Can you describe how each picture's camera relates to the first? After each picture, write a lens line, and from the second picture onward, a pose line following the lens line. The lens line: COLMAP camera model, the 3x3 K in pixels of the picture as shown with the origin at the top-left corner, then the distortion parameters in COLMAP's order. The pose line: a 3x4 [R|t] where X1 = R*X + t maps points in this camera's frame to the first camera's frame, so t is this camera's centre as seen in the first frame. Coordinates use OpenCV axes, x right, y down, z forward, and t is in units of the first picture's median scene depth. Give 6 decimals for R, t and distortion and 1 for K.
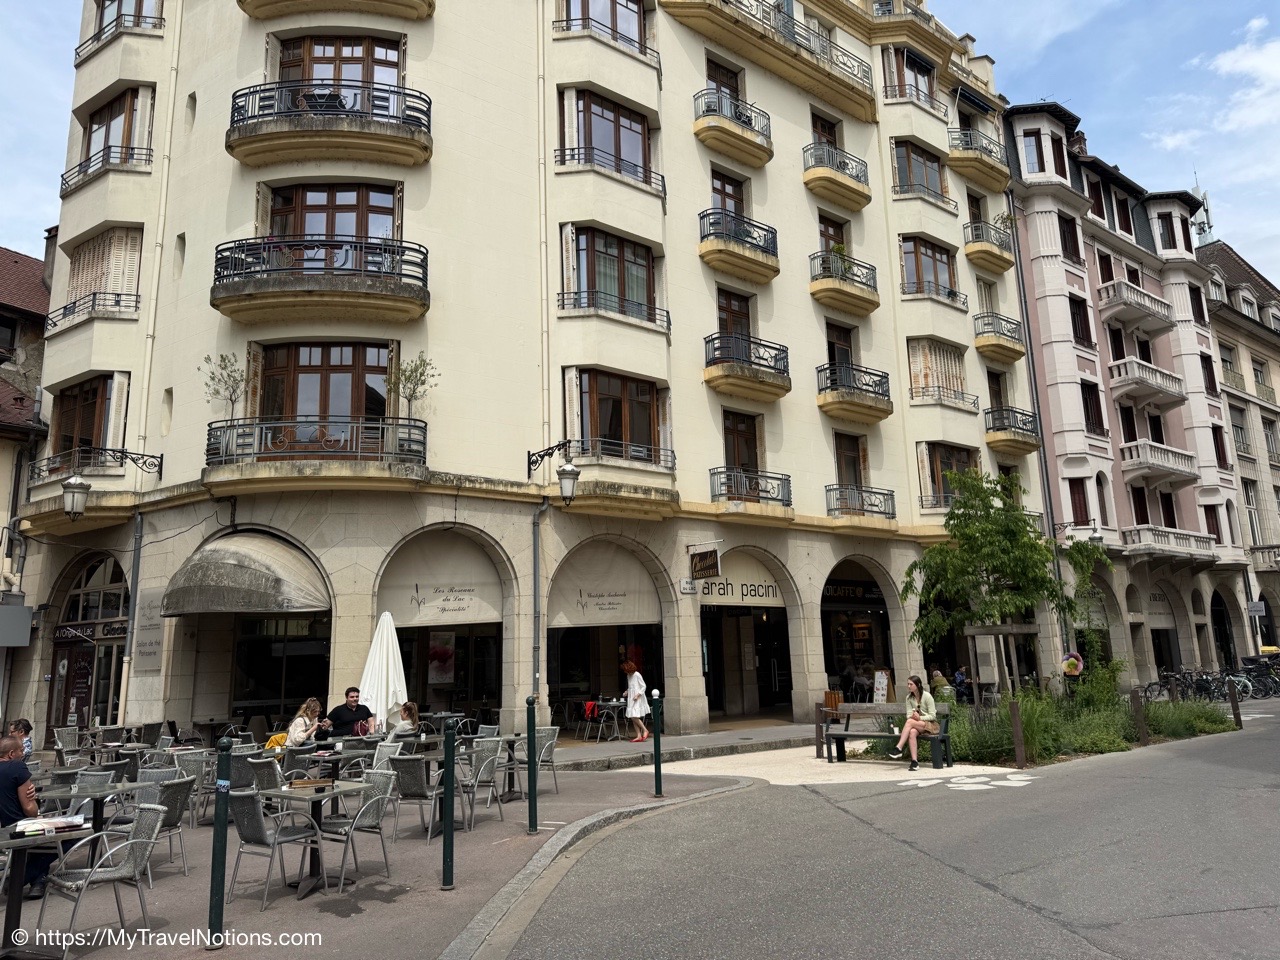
lens RADIAL K [[882.8, 0, 640.0], [0, 882.8, 480.0], [0, 0, 1]] dist [0.155702, -0.268238]
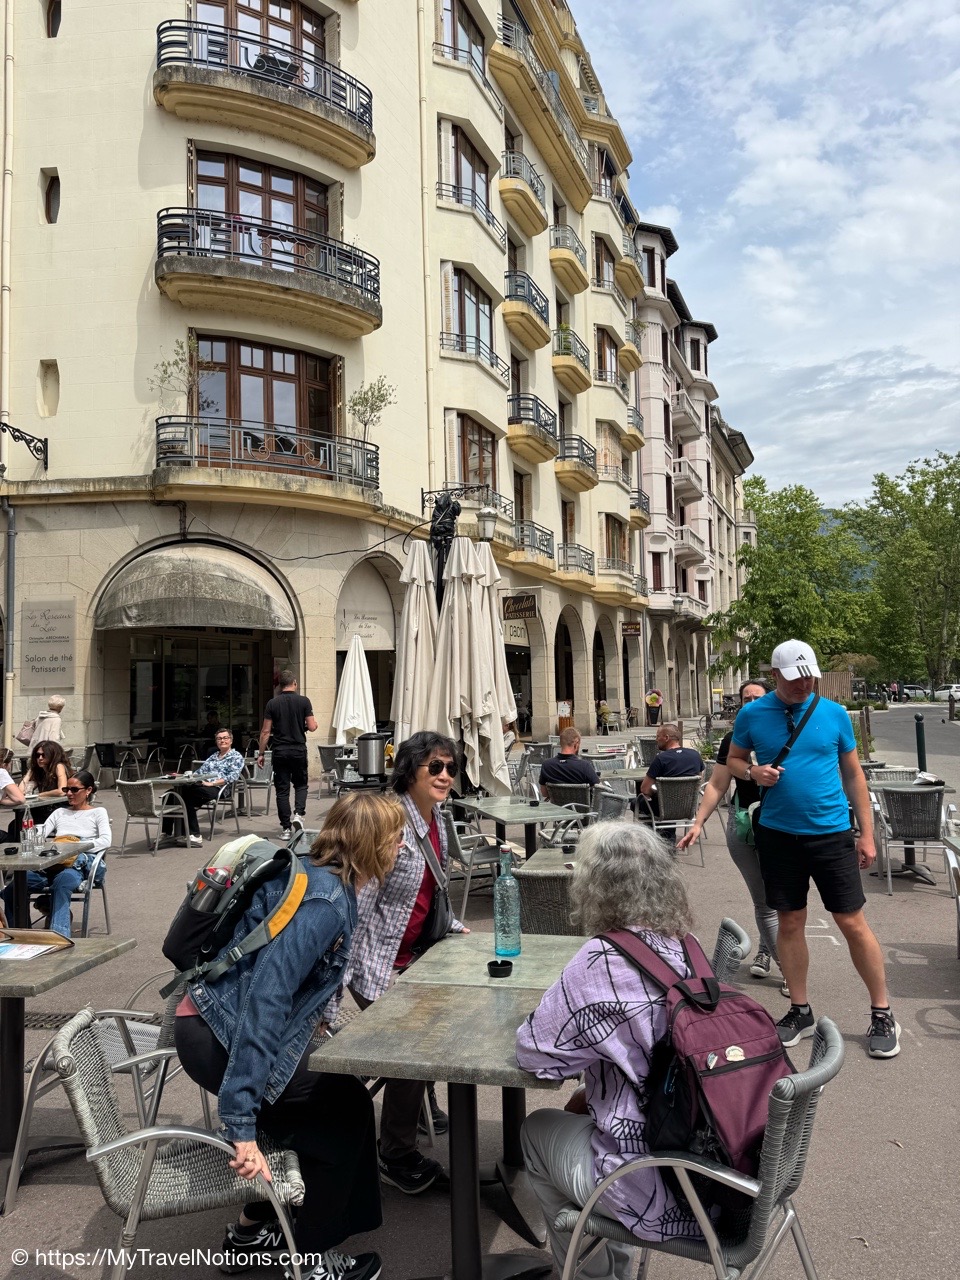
lens RADIAL K [[890.4, 0, 480.0], [0, 890.4, 640.0], [0, 0, 1]] dist [0.080361, -0.109041]
pose [[0.876159, 0.039960, 0.480364, -0.583578], [-0.100399, 0.989830, 0.100783, 0.032878], [-0.471451, -0.136530, 0.871260, 0.043798]]
